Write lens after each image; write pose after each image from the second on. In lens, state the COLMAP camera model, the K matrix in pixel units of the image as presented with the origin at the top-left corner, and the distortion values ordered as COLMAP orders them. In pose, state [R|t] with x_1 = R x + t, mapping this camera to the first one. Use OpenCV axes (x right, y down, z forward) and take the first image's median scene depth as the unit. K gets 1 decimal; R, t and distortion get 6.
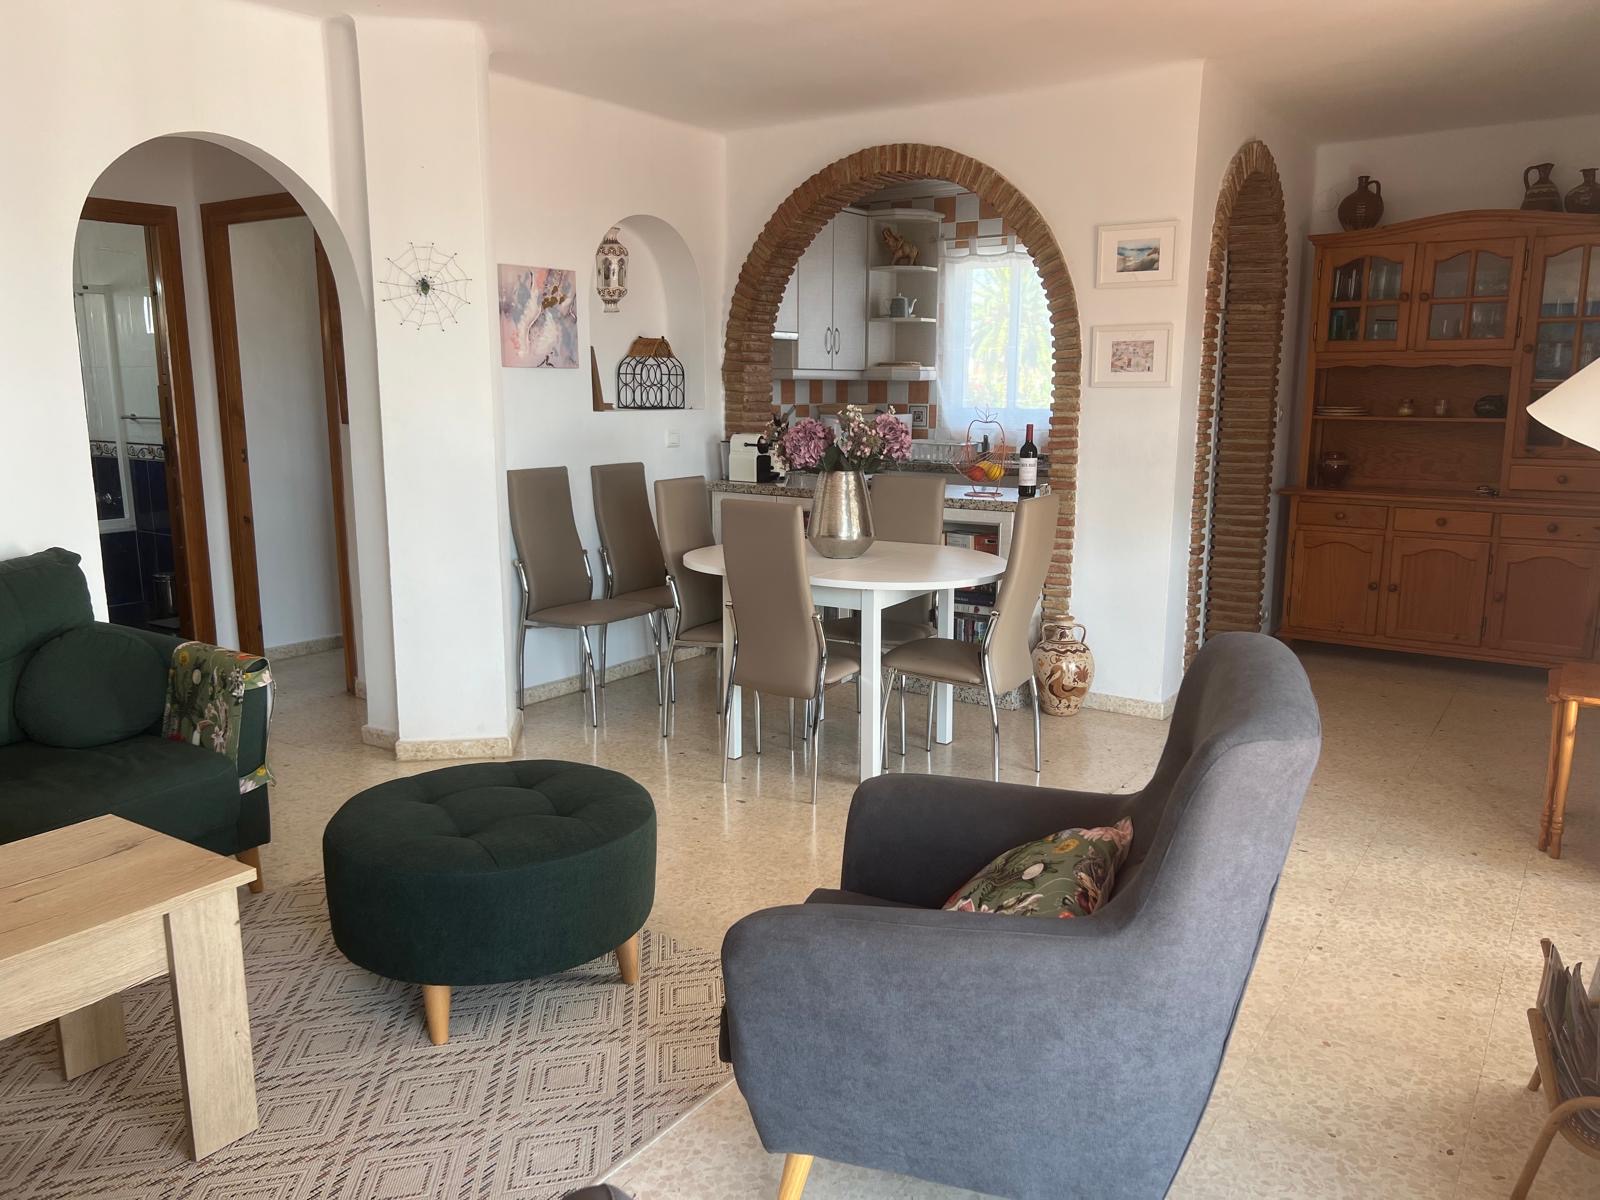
lens RADIAL K [[1206.4, 0, 806.7], [0, 1206.4, 612.9], [0, 0, 1]] dist [0.035431, -0.050079]
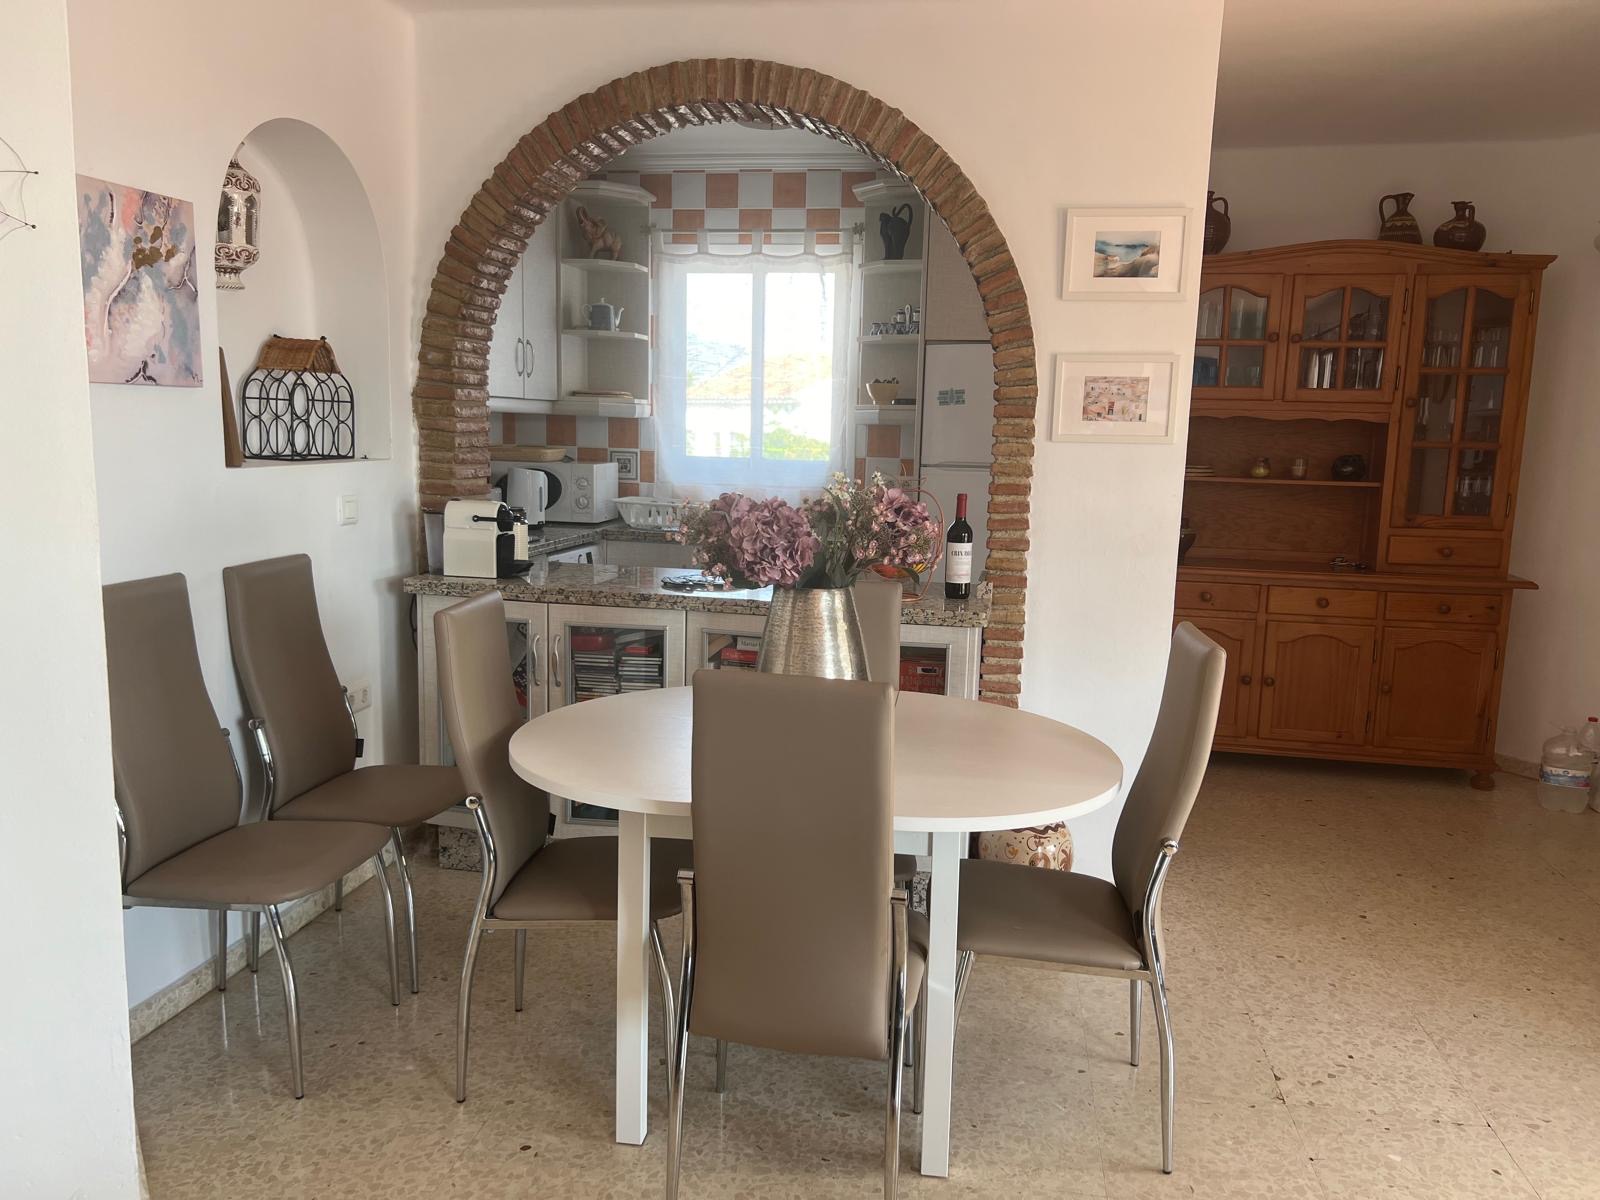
lens RADIAL K [[1206.4, 0, 805.4], [0, 1206.4, 602.3], [0, 0, 1]] dist [0.035431, -0.050079]
pose [[0.908494, -0.039565, 0.416022, -0.165629], [0.052949, 0.998383, -0.020678, -0.080219], [-0.414531, 0.040814, 0.909120, 0.396872]]
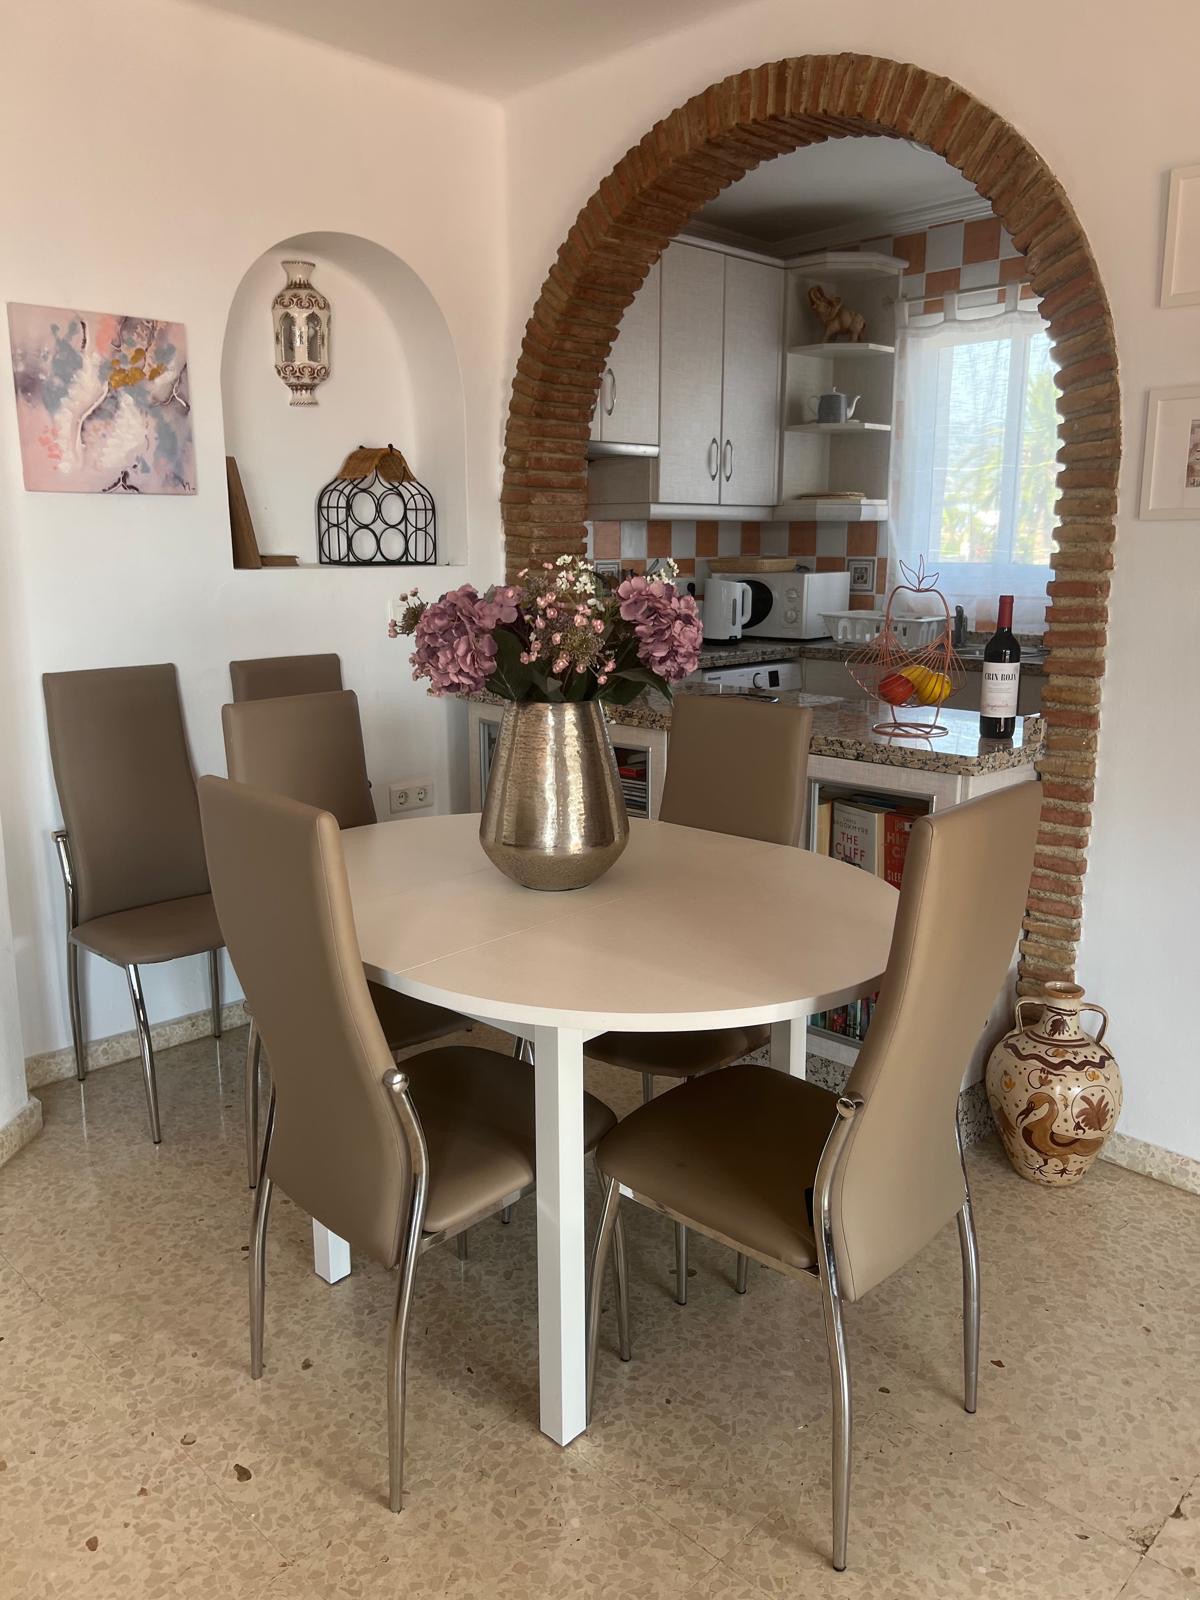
lens RADIAL K [[1206.4, 0, 588.0], [0, 1206.4, 797.9], [0, 0, 1]] dist [0.035431, -0.050079]
pose [[0.981759, 0.035627, -0.186764, 0.103956], [-0.031135, 0.999152, 0.026932, -0.075231], [0.187565, -0.020626, 0.982036, 0.442278]]
